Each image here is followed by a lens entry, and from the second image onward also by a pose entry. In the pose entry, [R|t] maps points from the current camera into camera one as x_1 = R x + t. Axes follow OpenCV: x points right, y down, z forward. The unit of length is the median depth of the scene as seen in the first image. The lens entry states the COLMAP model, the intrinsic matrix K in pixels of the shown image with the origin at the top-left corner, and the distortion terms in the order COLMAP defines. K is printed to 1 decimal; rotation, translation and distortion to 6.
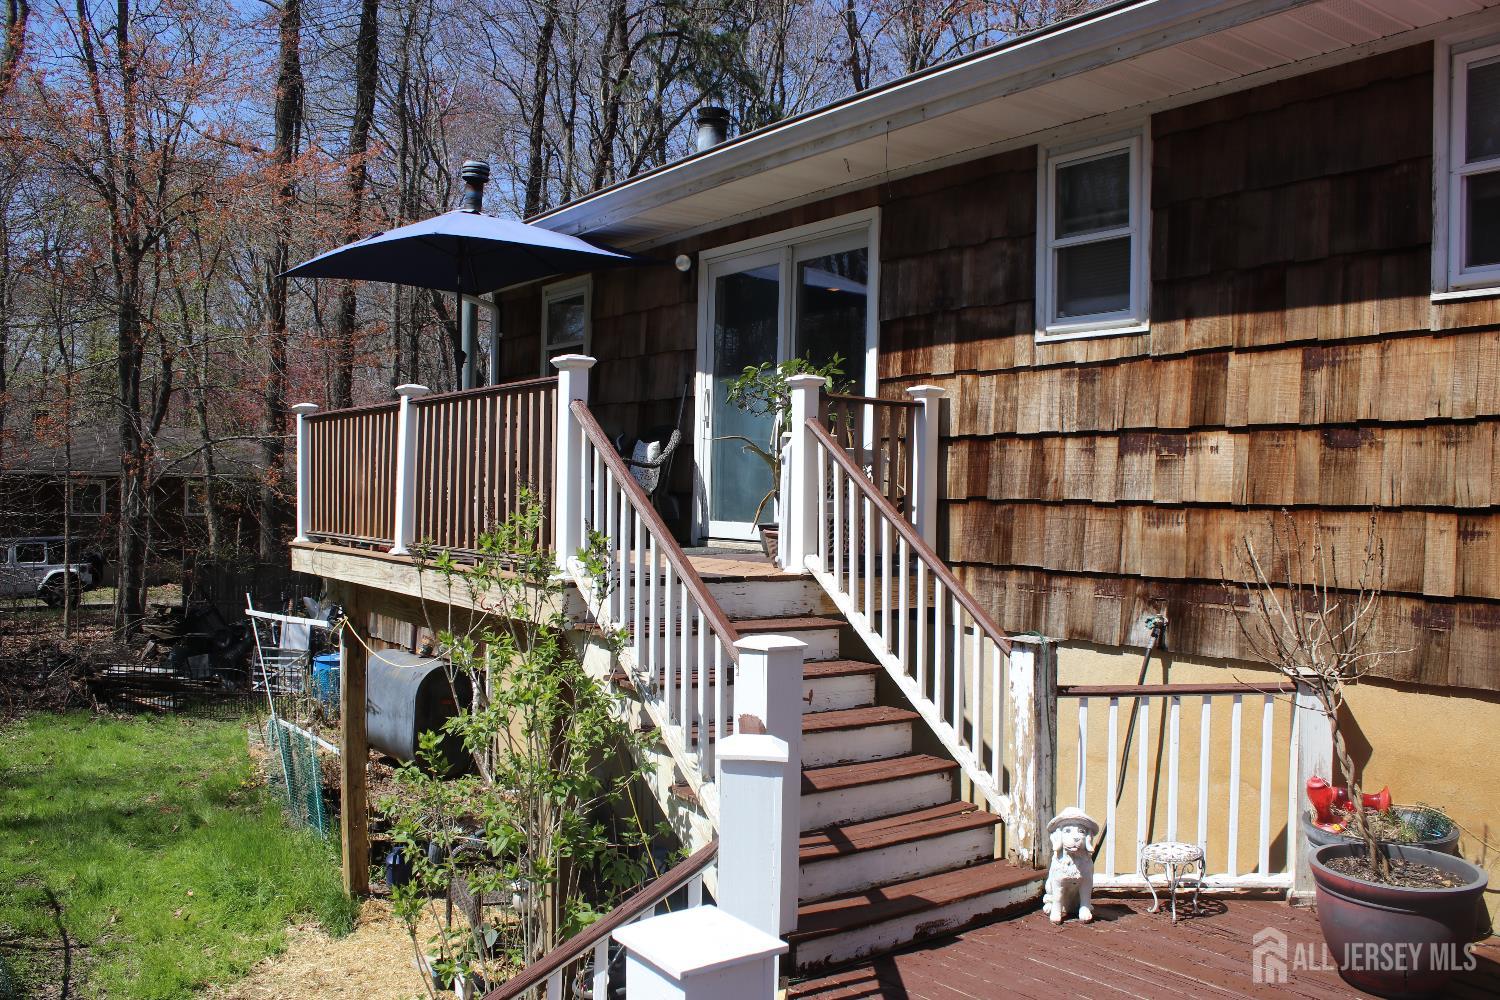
lens RADIAL K [[1224.7, 0, 746.8], [0, 1224.7, 518.0], [0, 0, 1]] dist [-0.179138, 0.160333]
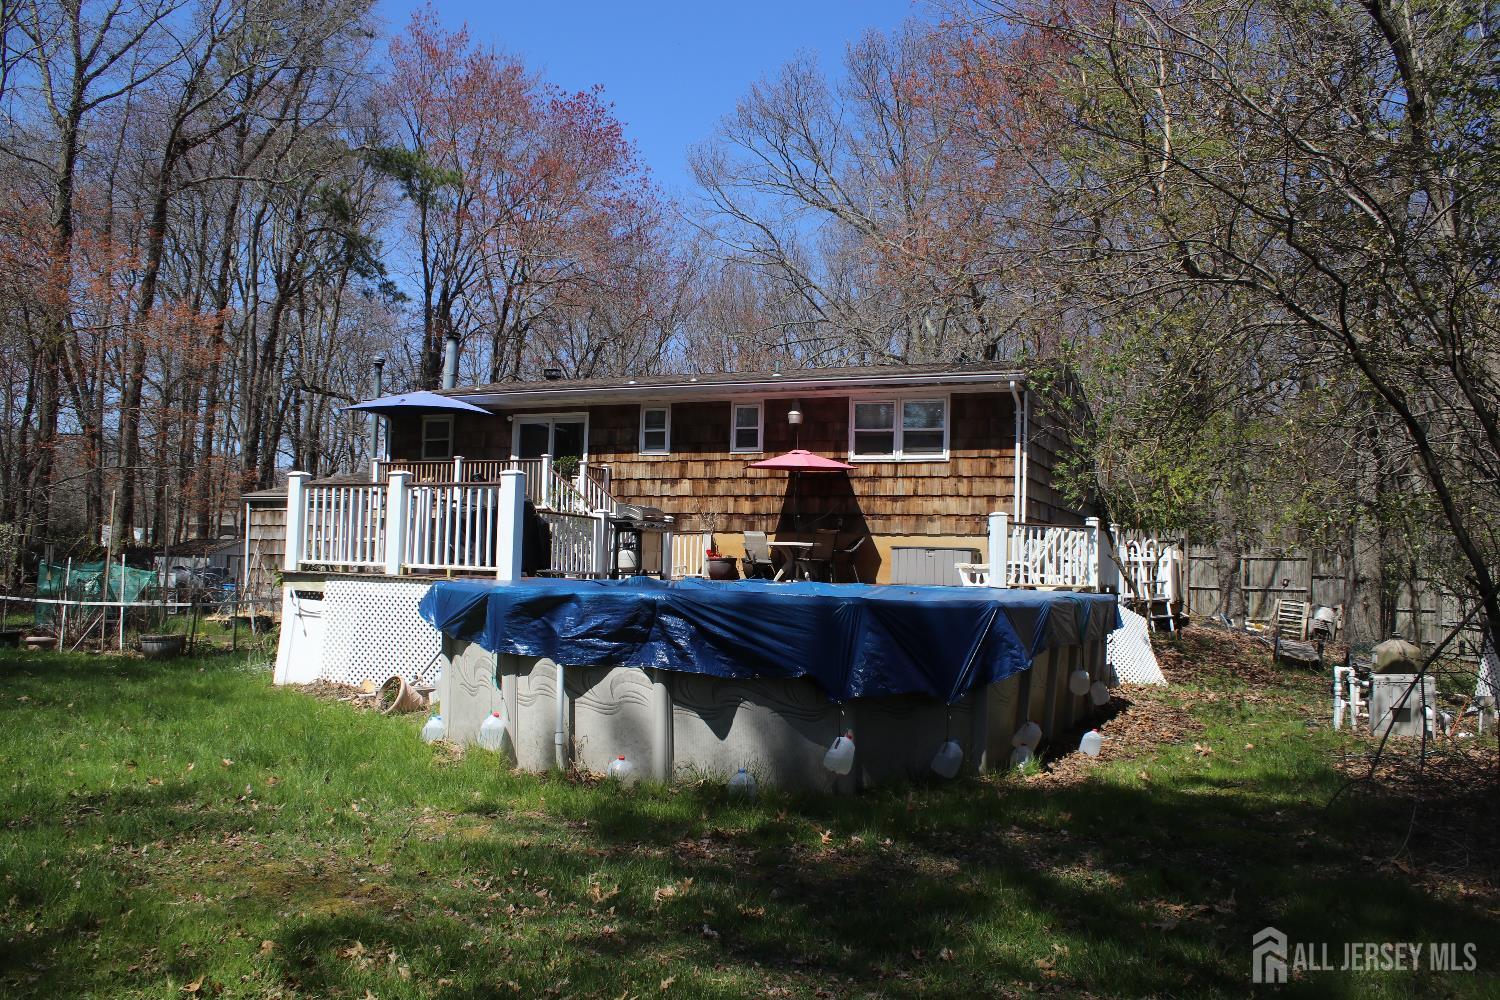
lens RADIAL K [[1224.7, 0, 746.8], [0, 1224.7, 518.0], [0, 0, 1]] dist [-0.179138, 0.160333]
pose [[0.872997, 0.030503, 0.486770, -1.557972], [-0.003527, 0.998411, -0.056239, 0.315039], [-0.487712, 0.047379, 0.871718, -2.955862]]
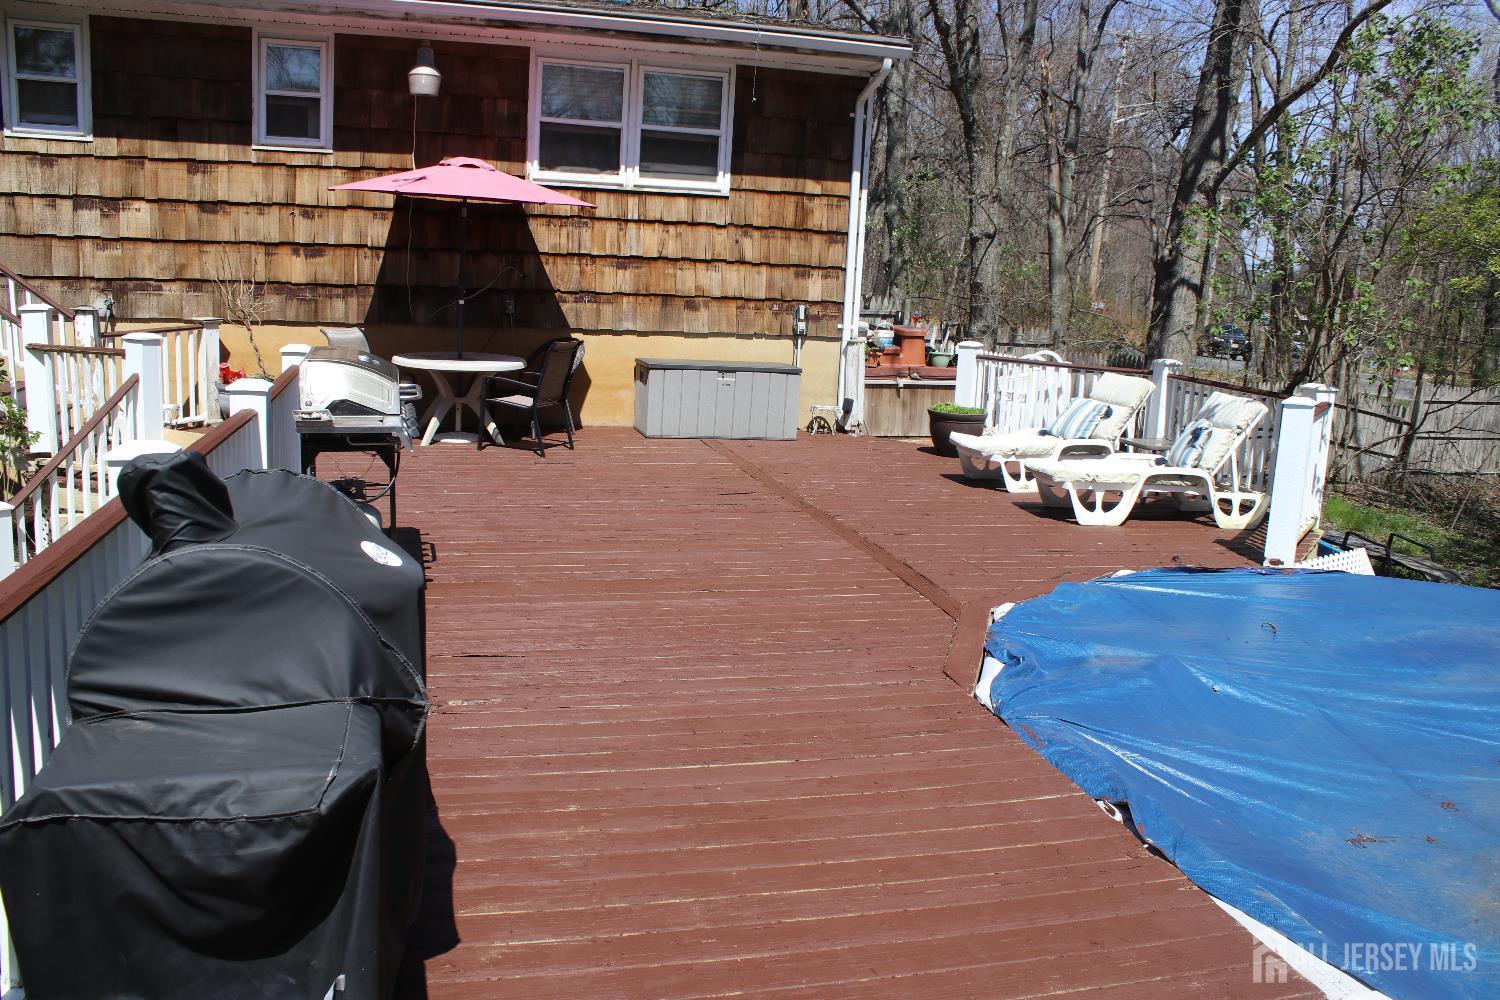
lens RADIAL K [[1279.5, 0, 724.0], [0, 1279.5, 498.9], [0, 0, 1]] dist [-0.190227, 0.208086]
pose [[0.384842, -0.164844, 0.908143, -1.108788], [-0.024350, 0.981766, 0.188527, 0.002312], [-0.922661, -0.094666, 0.373810, -0.649810]]
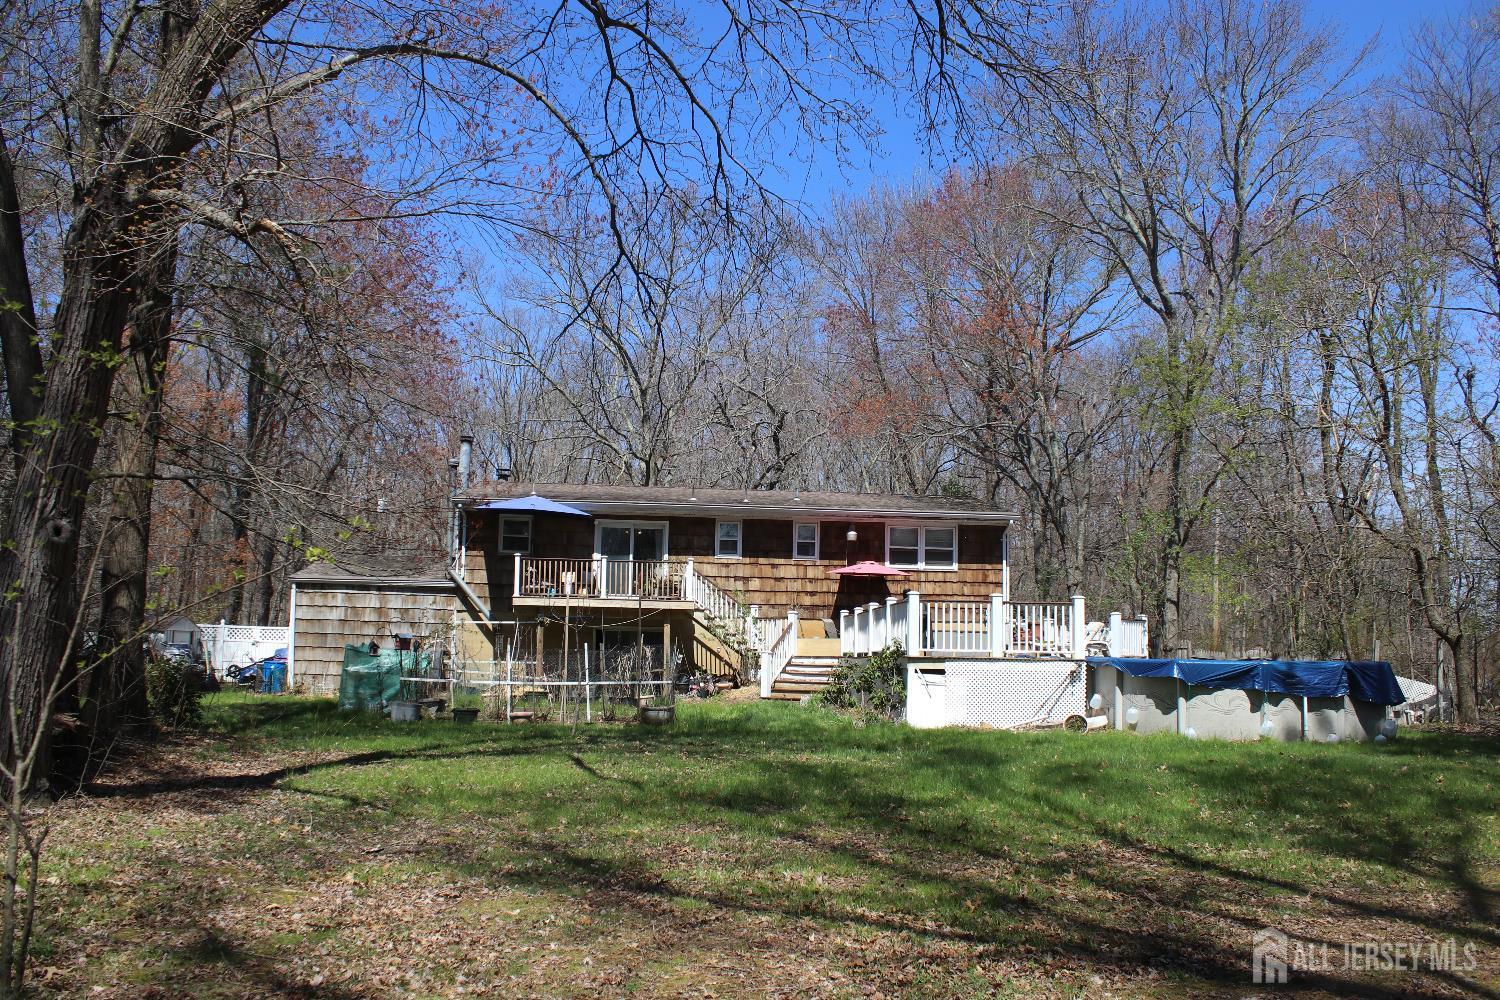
lens RADIAL K [[1224.7, 0, 746.8], [0, 1224.7, 518.0], [0, 0, 1]] dist [-0.179138, 0.160333]
pose [[0.552306, 0.086982, 0.829091, -4.427671], [0.006008, 0.994101, -0.108296, 0.271452], [-0.833620, 0.064794, 0.548525, -2.156582]]
